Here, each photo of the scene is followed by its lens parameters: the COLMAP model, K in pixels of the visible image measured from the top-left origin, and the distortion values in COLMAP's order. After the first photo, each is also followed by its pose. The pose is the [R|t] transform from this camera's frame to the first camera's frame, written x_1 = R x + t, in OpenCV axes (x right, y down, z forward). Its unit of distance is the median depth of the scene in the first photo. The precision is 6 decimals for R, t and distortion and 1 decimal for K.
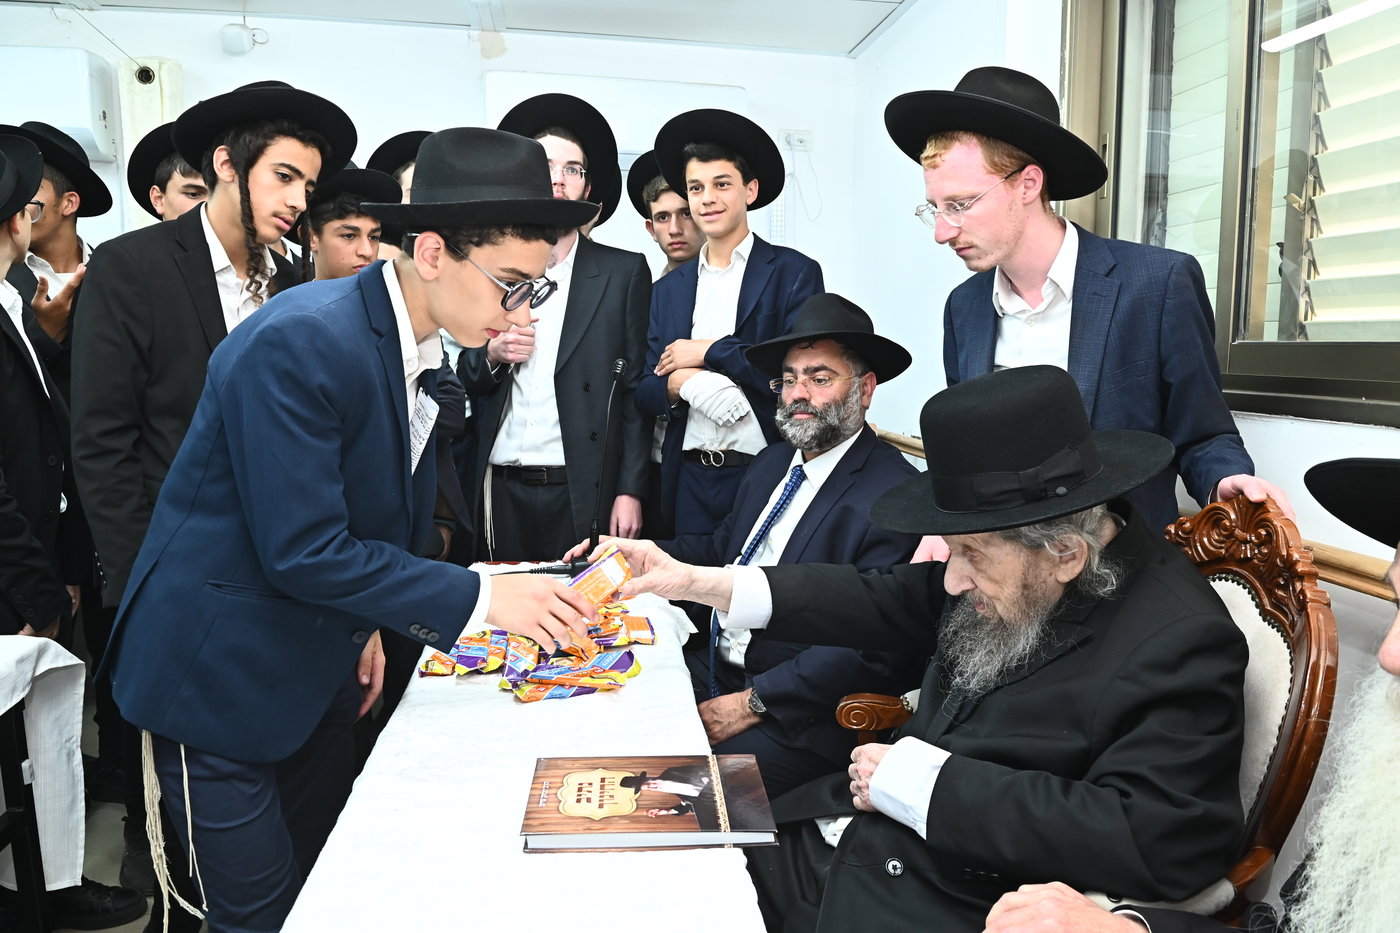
lens RADIAL K [[950.1, 0, 700.0], [0, 950.1, 466.5], [0, 0, 1]] dist [-0.057626, 0.000516]
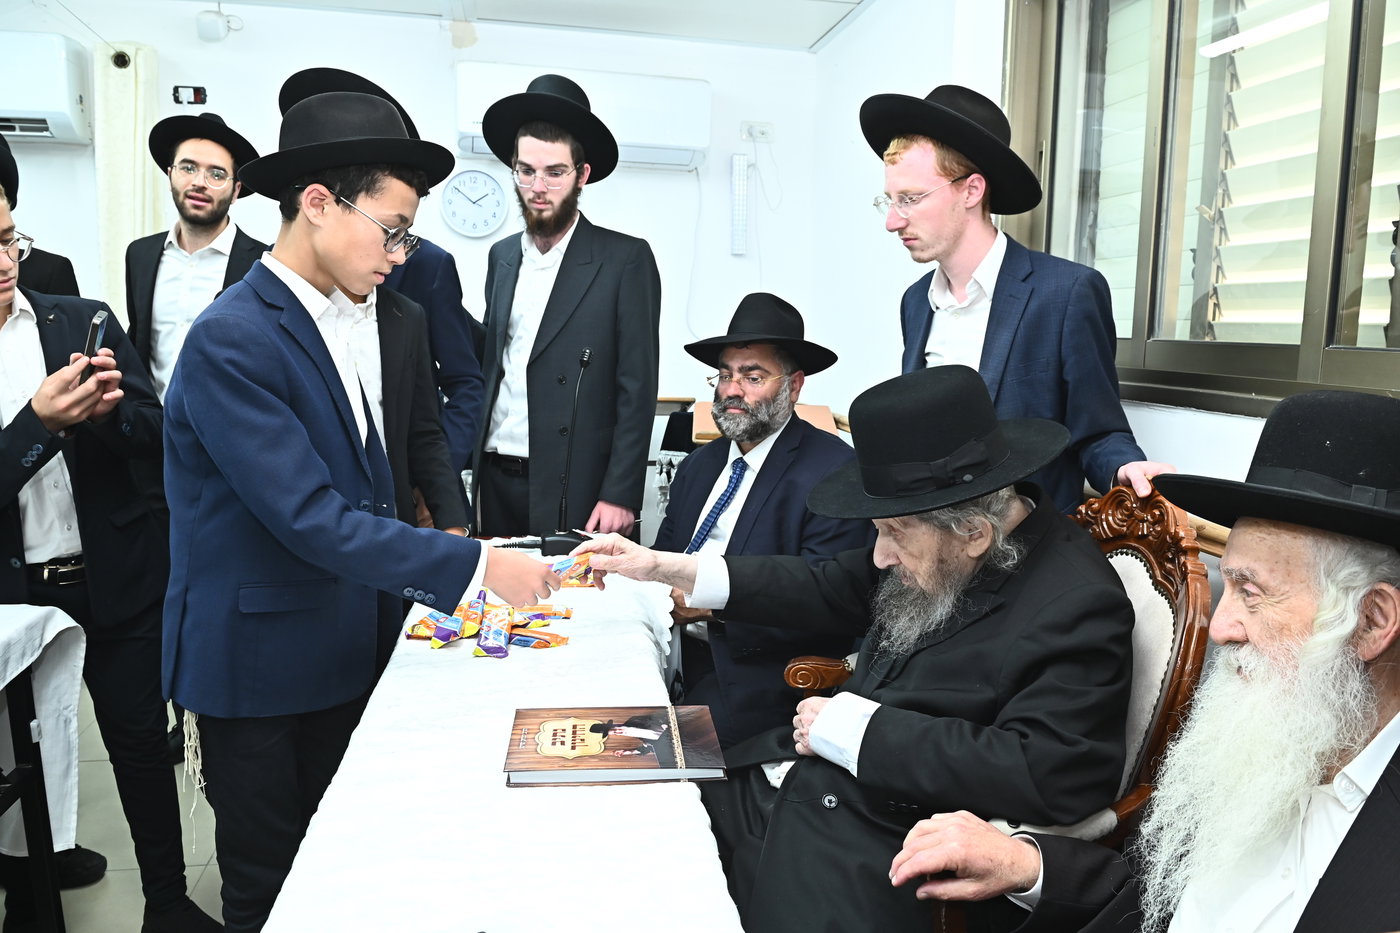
lens RADIAL K [[950.1, 0, 700.0], [0, 950.1, 466.5], [0, 0, 1]] dist [-0.057626, 0.000516]
pose [[0.999267, 0.005373, 0.037889, 0.003233], [-0.006279, 0.999696, 0.023839, -0.009872], [-0.037750, -0.024059, 0.998998, -0.131207]]
